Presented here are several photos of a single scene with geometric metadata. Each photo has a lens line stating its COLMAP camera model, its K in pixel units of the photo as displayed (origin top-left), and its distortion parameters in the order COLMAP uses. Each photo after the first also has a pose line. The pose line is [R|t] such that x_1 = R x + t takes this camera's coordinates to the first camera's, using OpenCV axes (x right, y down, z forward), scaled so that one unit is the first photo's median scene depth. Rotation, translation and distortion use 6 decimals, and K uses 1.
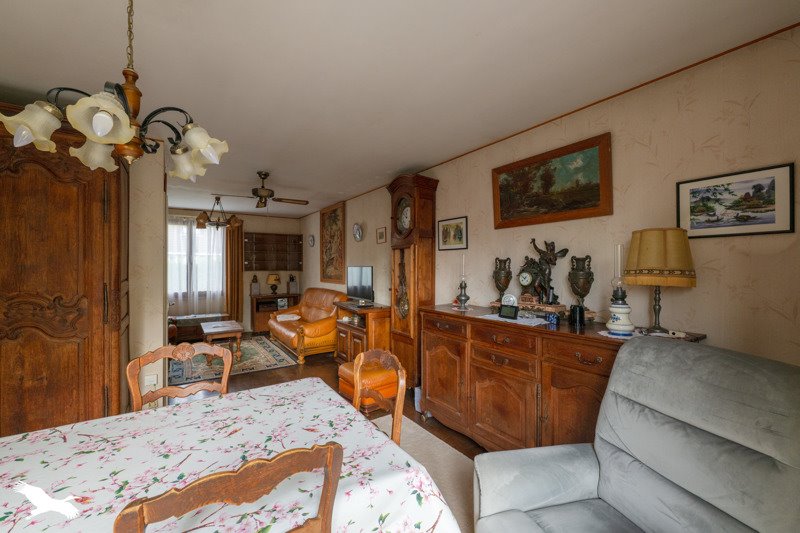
lens RADIAL K [[322.6, 0, 402.3], [0, 322.6, 267.9], [0, 0, 1]] dist [0.002663, 0.000123]
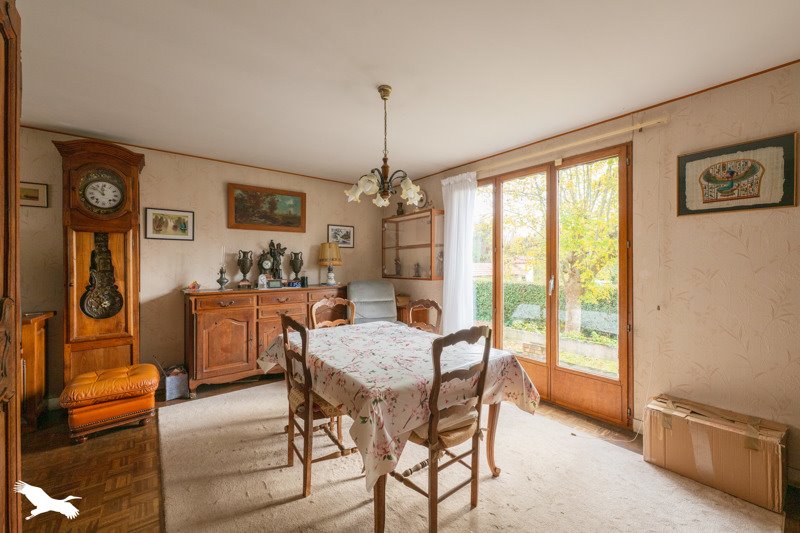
lens RADIAL K [[322.6, 0, 402.1], [0, 322.6, 264.2], [0, 0, 1]] dist [0.002663, 0.000123]
pose [[-0.053661, 0.001477, 0.998558, -1.251982], [0.003256, 0.999994, -0.001305, 0.035685], [-0.998554, 0.003182, -0.053665, 0.424628]]
